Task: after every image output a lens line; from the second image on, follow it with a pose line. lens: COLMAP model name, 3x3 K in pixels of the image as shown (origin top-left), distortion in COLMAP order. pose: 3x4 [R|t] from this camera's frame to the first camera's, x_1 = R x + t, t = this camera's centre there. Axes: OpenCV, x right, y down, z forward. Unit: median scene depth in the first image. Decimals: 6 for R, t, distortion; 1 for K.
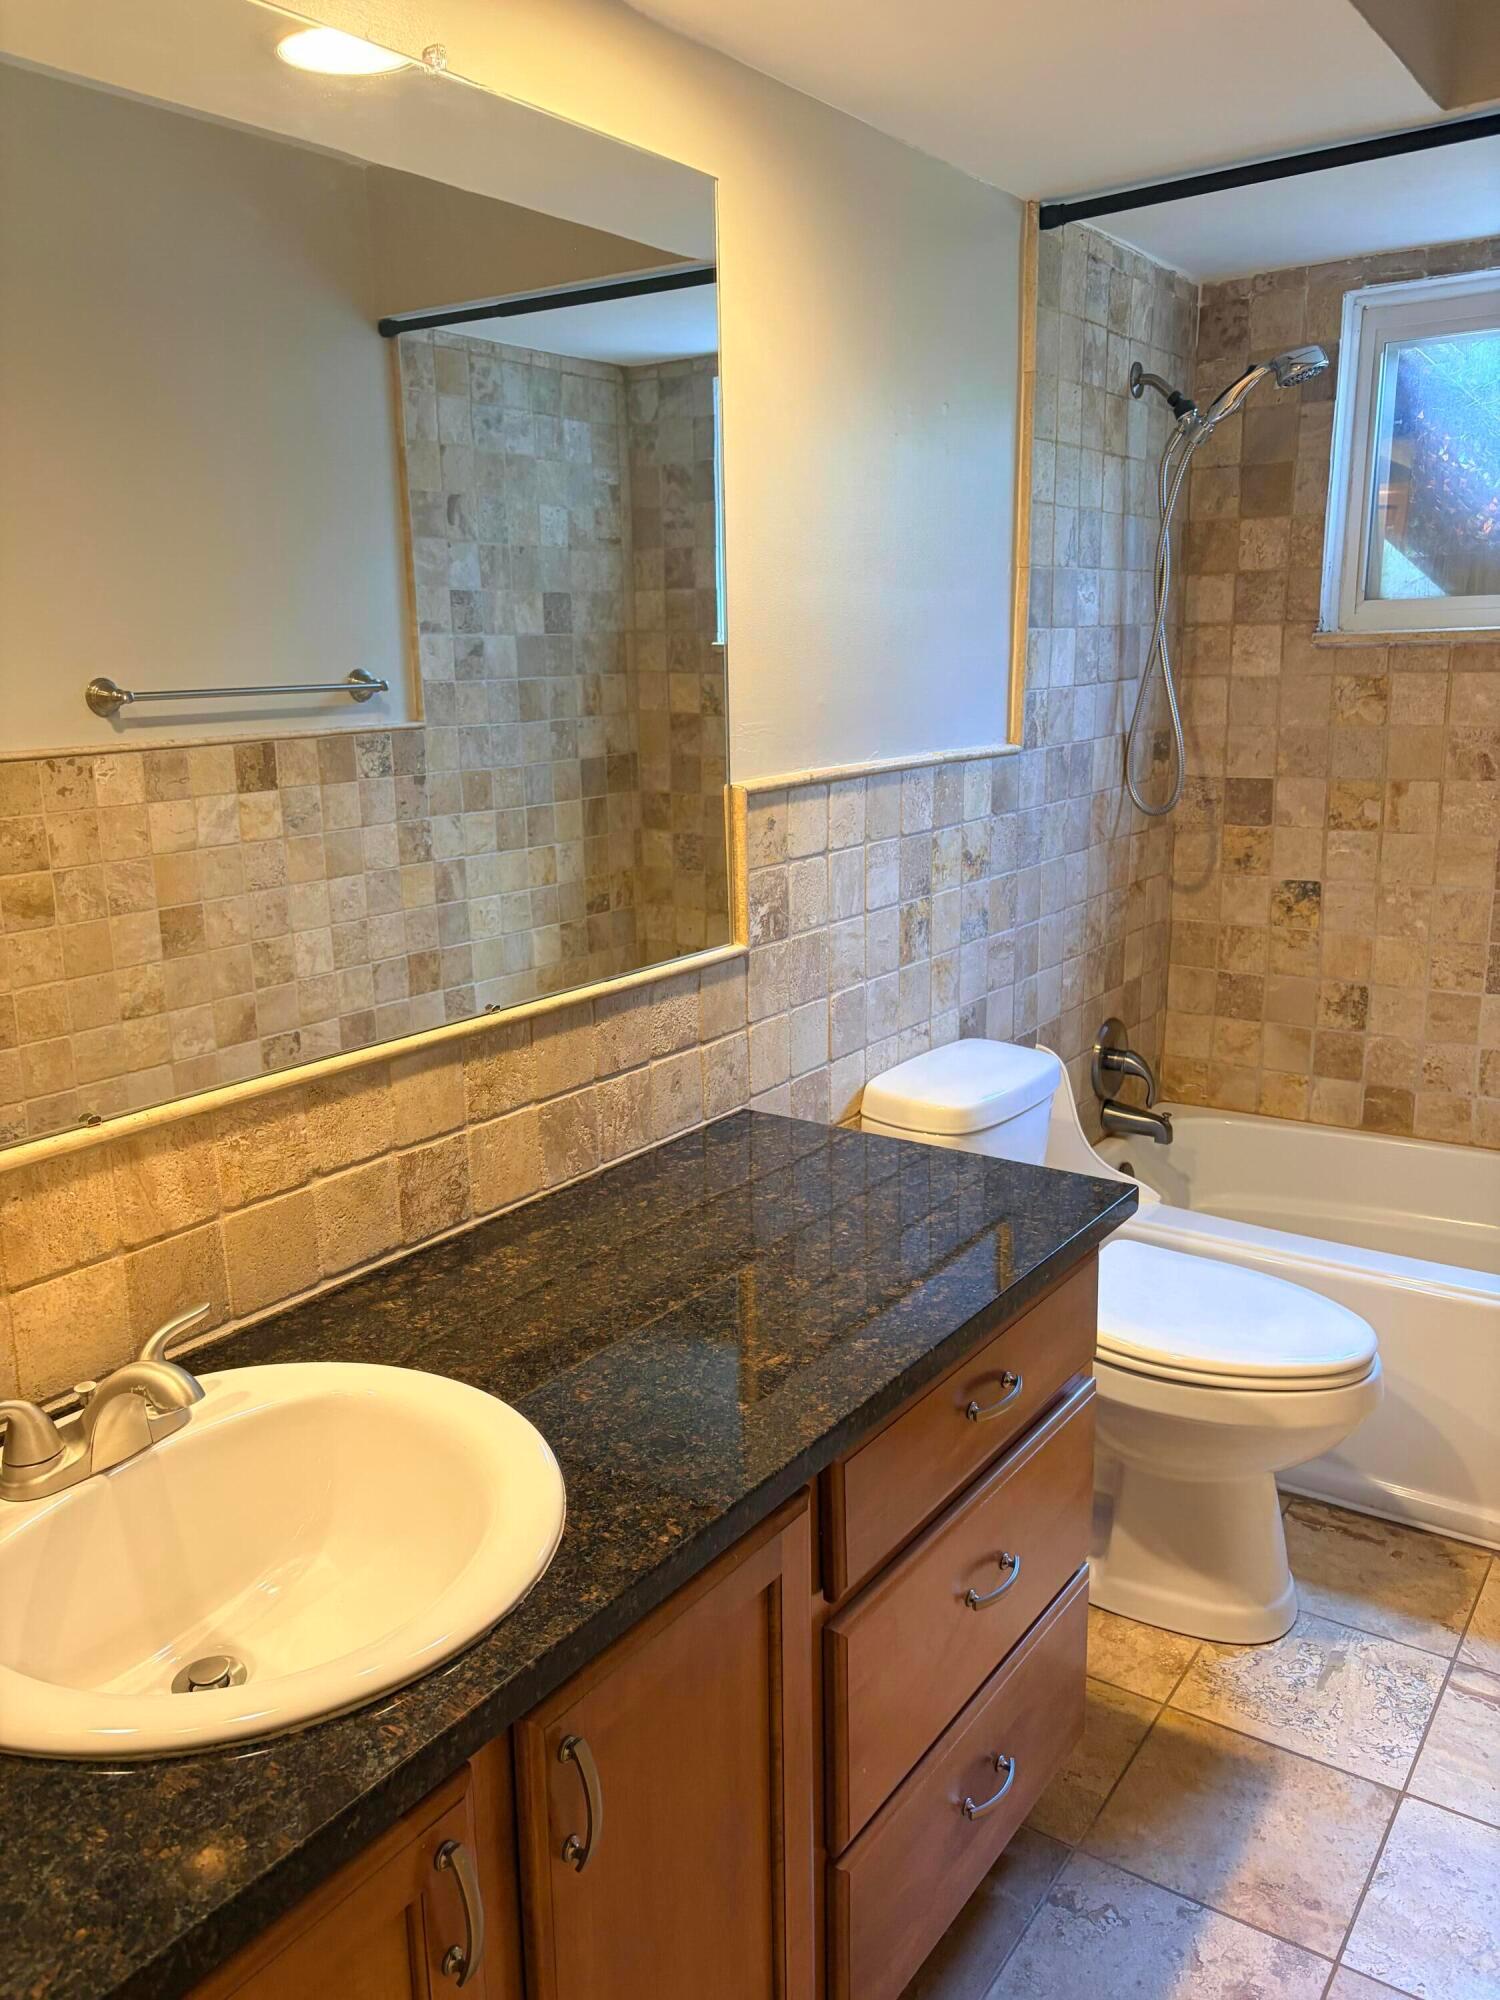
lens RADIAL K [[1538.8, 0, 751.4], [0, 1538.8, 1004.1], [0, 0, 1]] dist [0.062915, -0.059937]
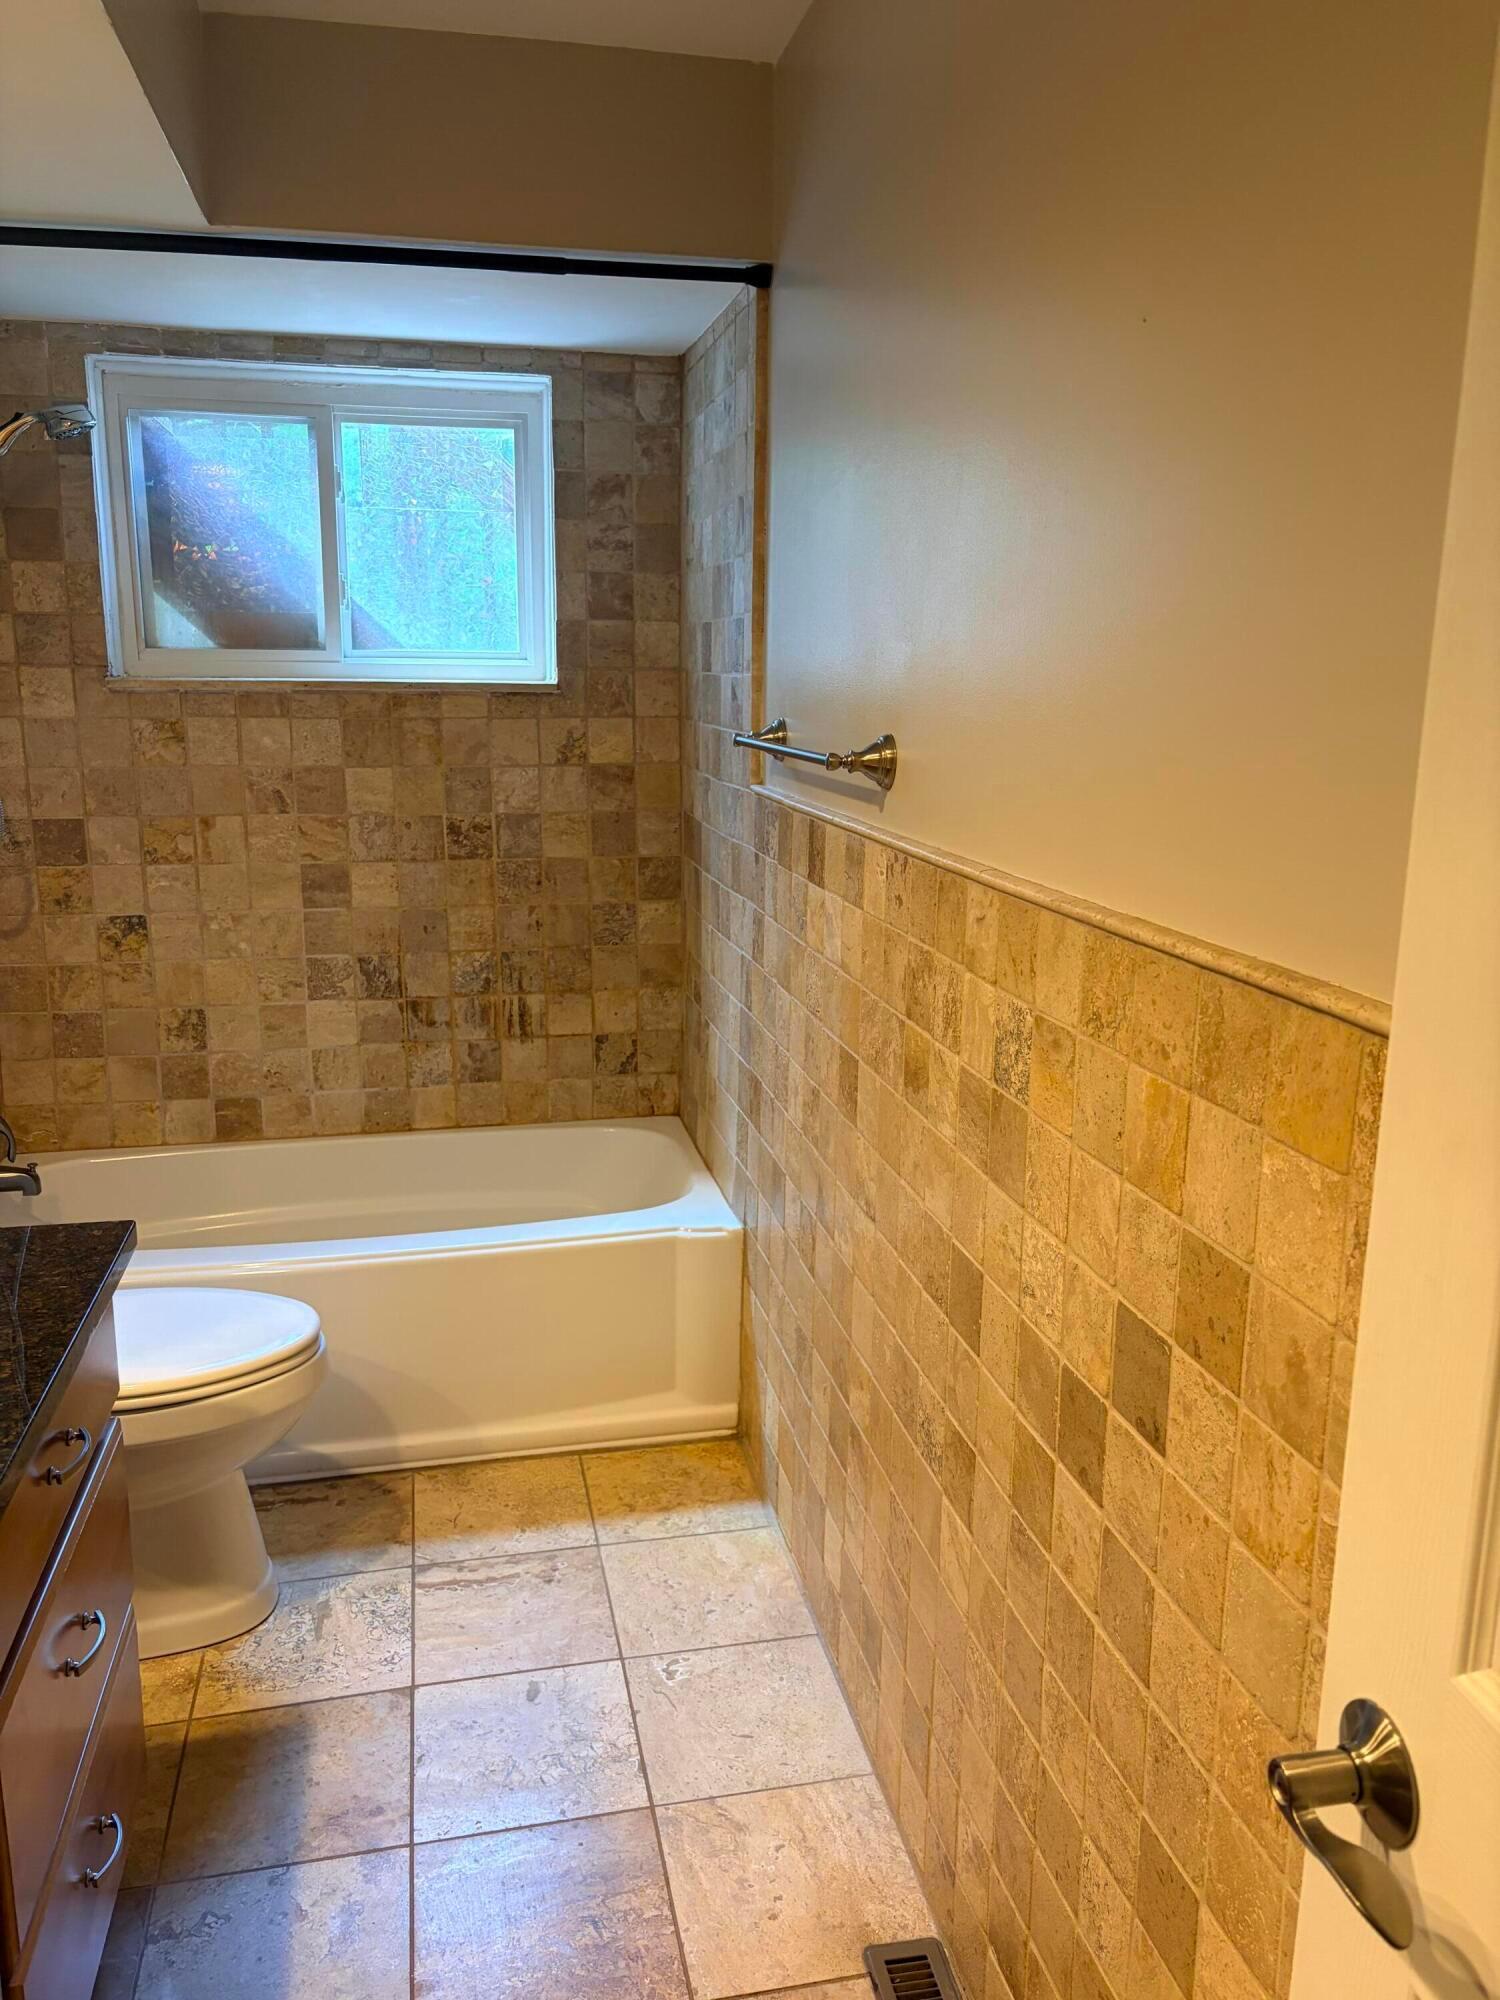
lens RADIAL K [[1538.8, 0, 751.4], [0, 1538.8, 1004.1], [0, 0, 1]] dist [0.062915, -0.059937]
pose [[0.681631, -0.129237, 0.720192, -0.117931], [0.143422, 0.988783, 0.041692, -0.004906], [-0.717502, 0.074873, 0.692520, -0.010418]]
